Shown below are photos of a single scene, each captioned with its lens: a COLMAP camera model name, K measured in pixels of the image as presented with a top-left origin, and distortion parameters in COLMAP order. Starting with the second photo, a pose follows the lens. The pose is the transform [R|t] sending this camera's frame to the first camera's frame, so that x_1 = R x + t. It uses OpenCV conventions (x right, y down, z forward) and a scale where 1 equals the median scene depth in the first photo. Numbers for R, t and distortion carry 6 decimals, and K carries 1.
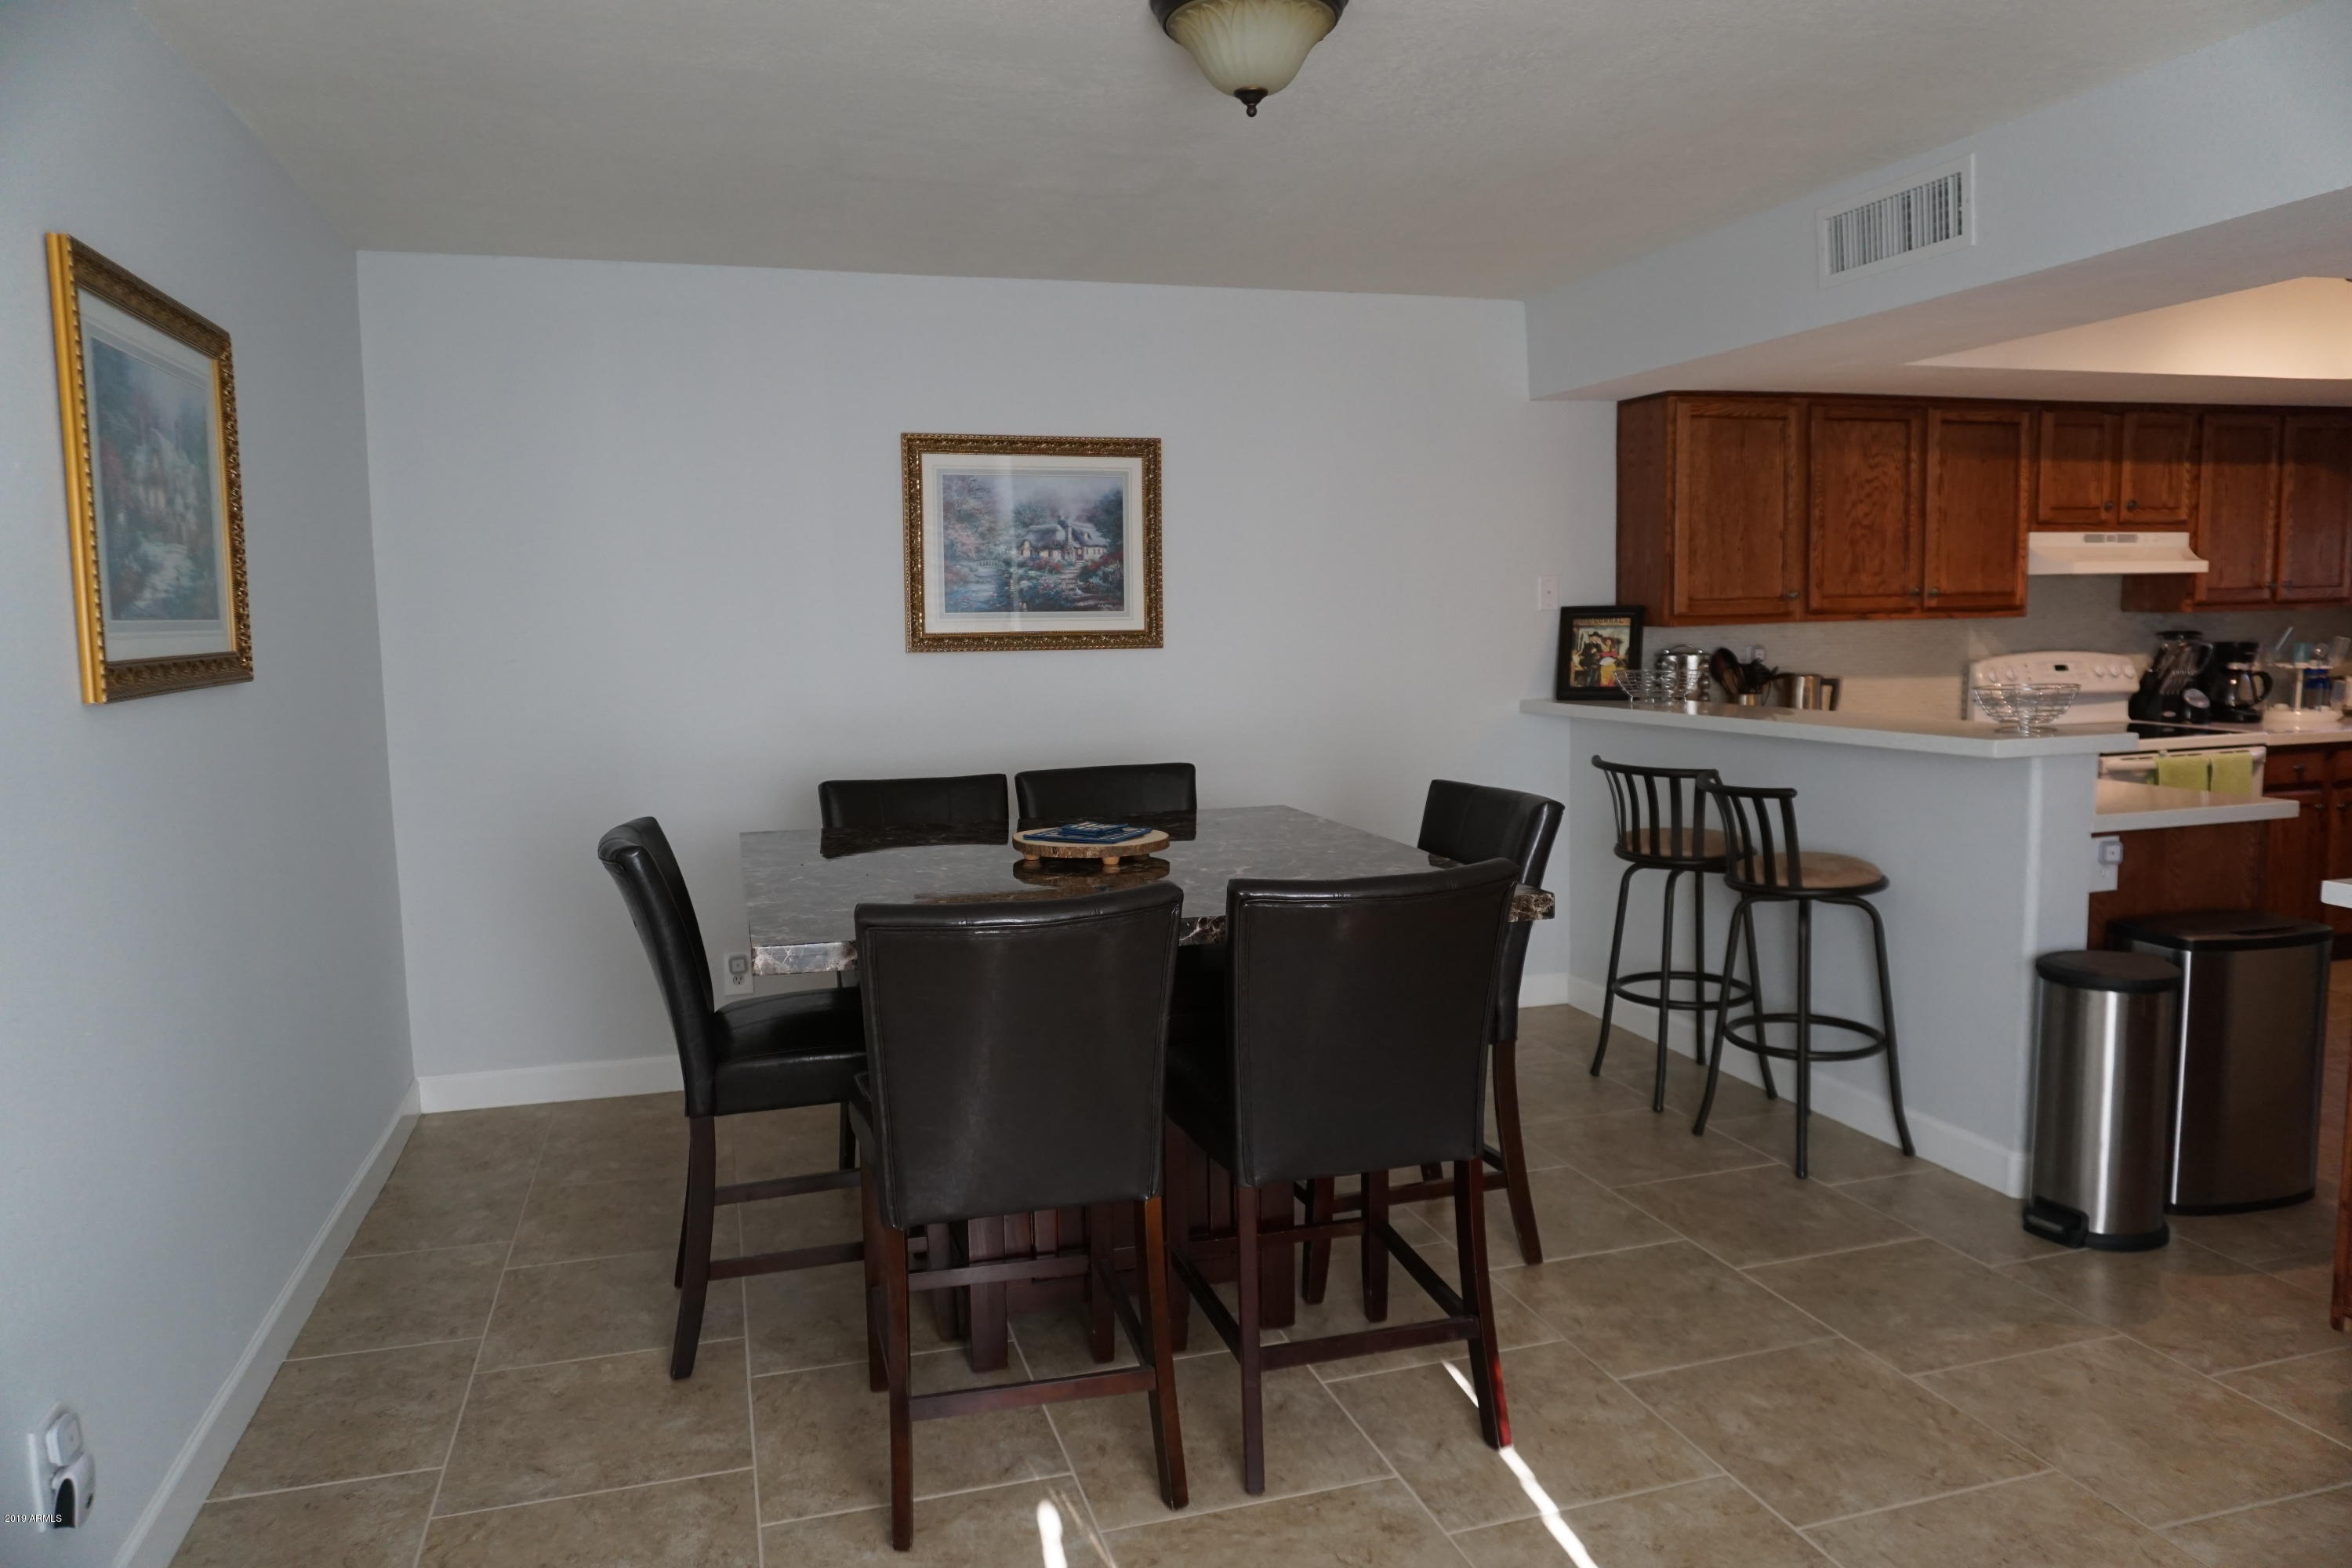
lens RADIAL K [[1567.5, 0, 1168.3], [0, 1567.5, 769.5], [0, 0, 1]] dist [-0.060952, 0.049827]
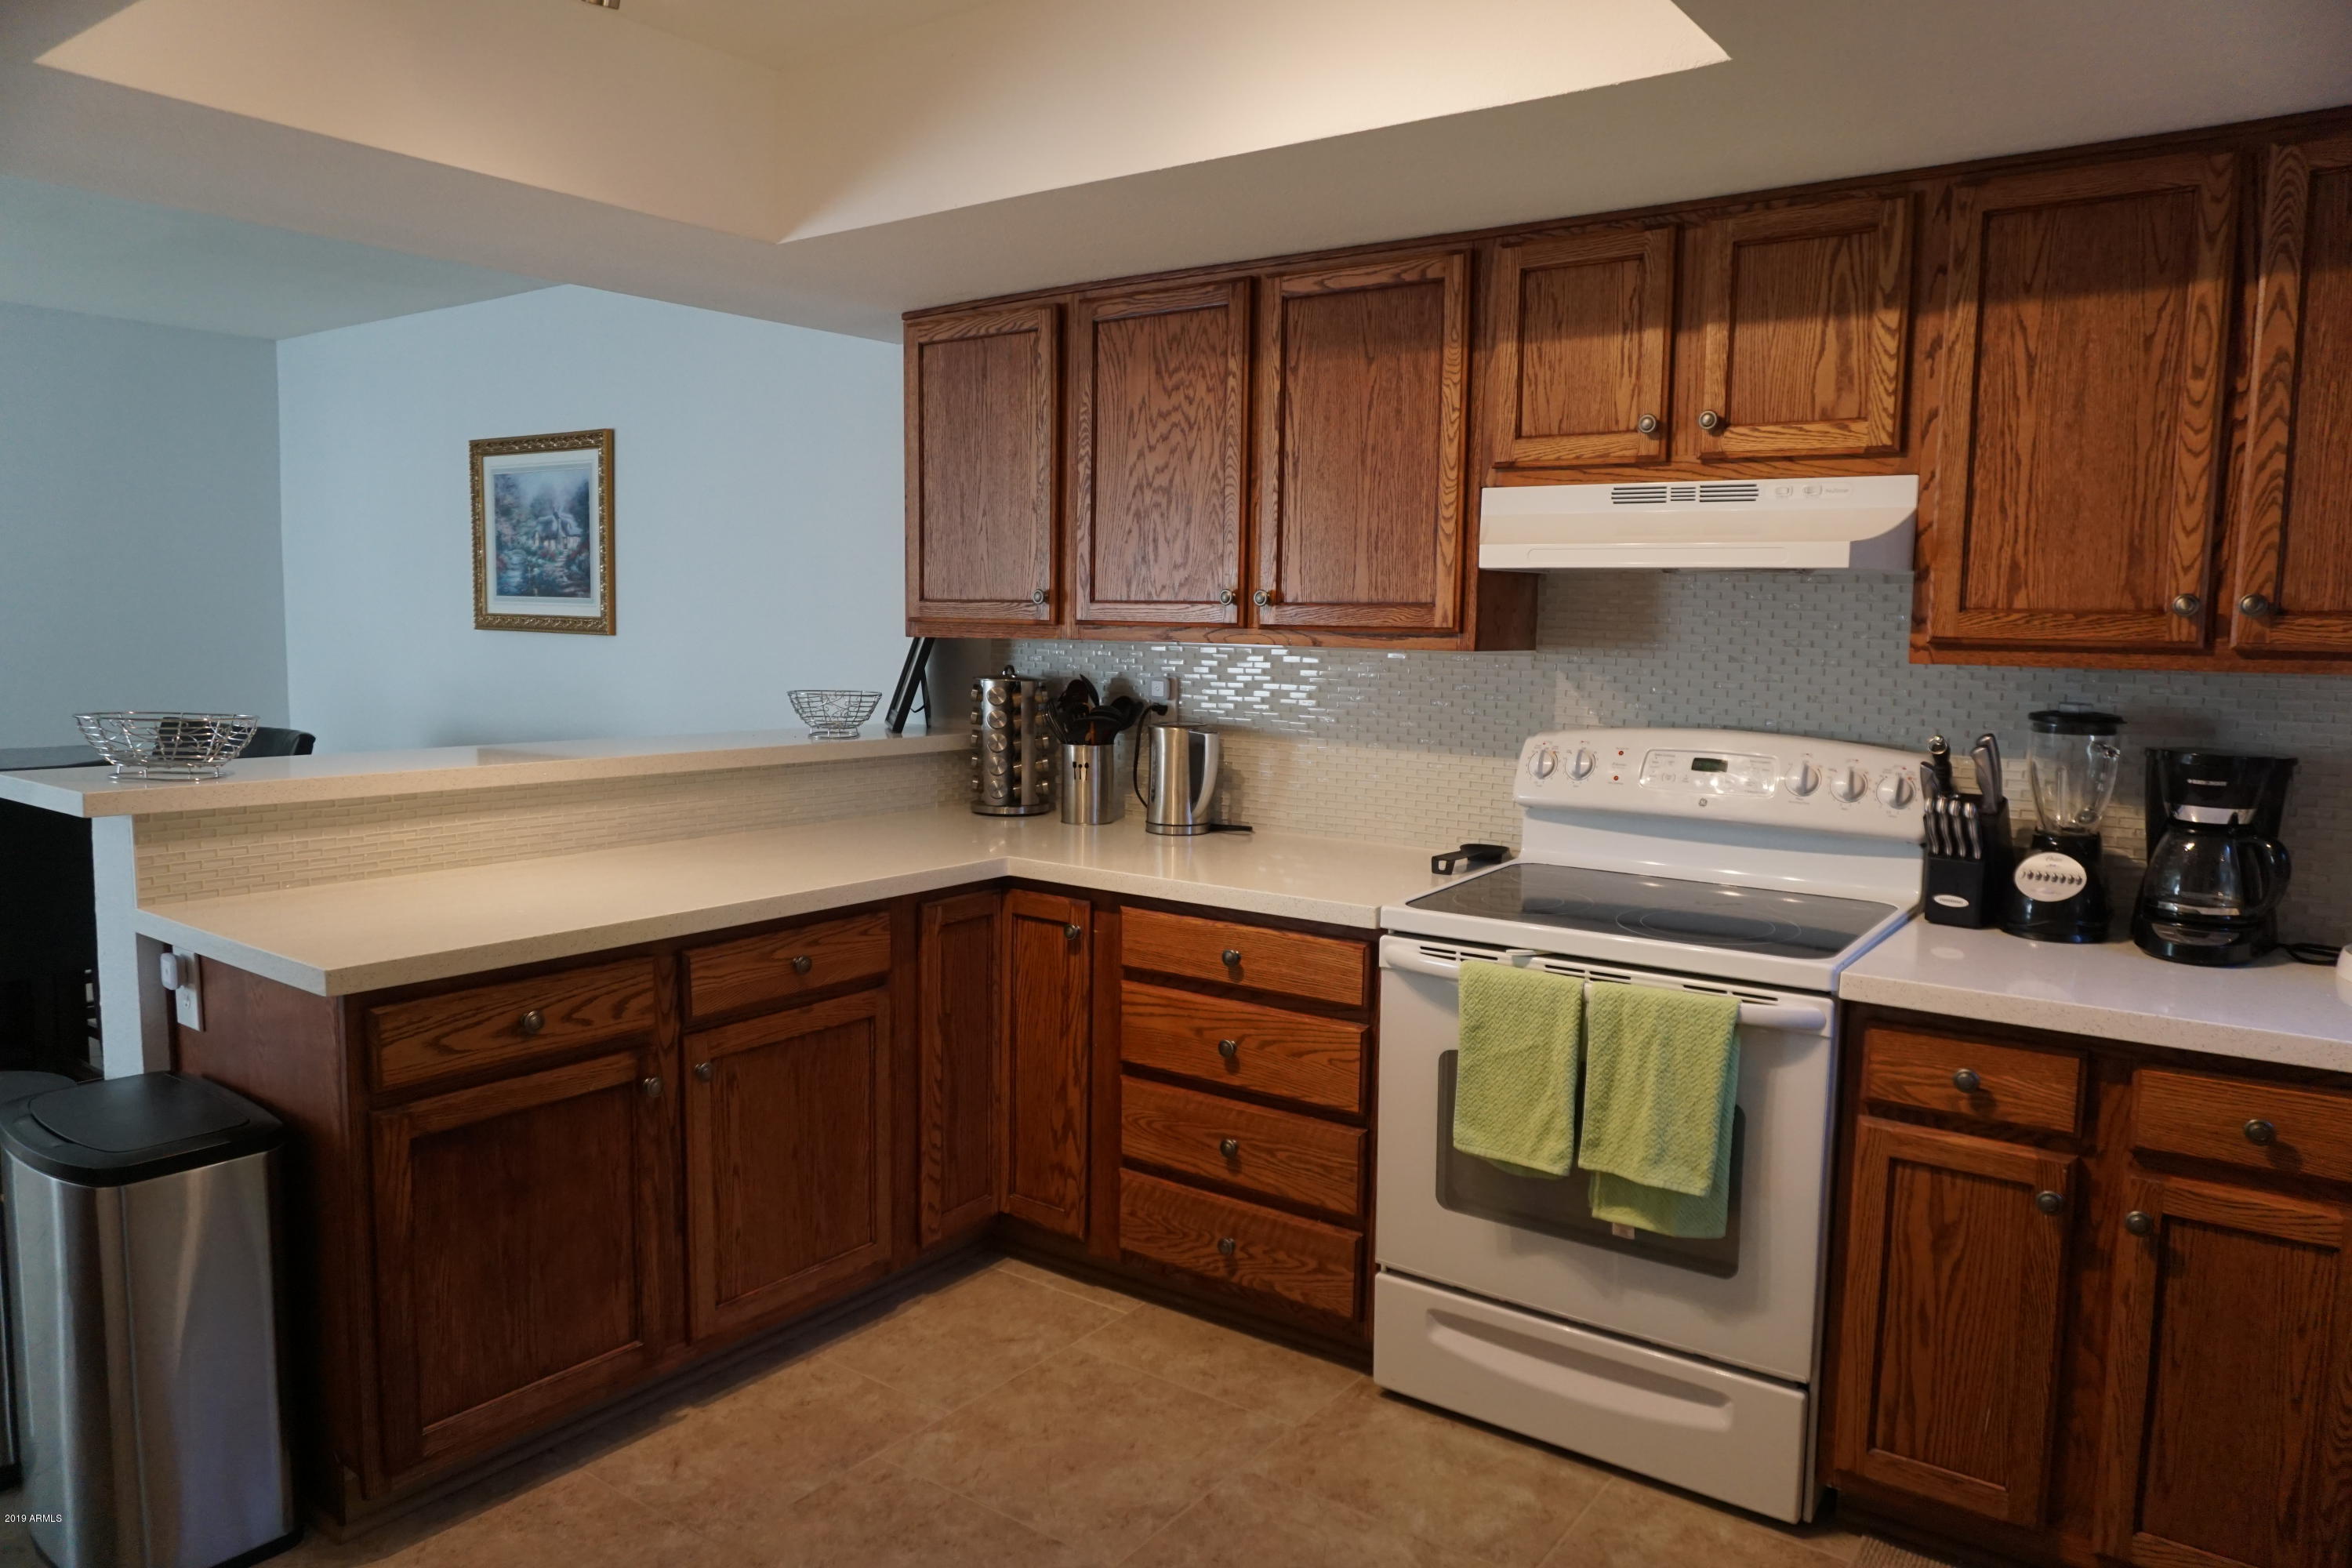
lens RADIAL K [[1567.5, 0, 1168.3], [0, 1567.5, 769.5], [0, 0, 1]] dist [-0.060952, 0.049827]
pose [[0.606123, 0.113024, -0.787300, 0.964059], [-0.099094, 0.992871, 0.066245, -0.089228], [0.789174, 0.037864, 0.613001, 0.636577]]
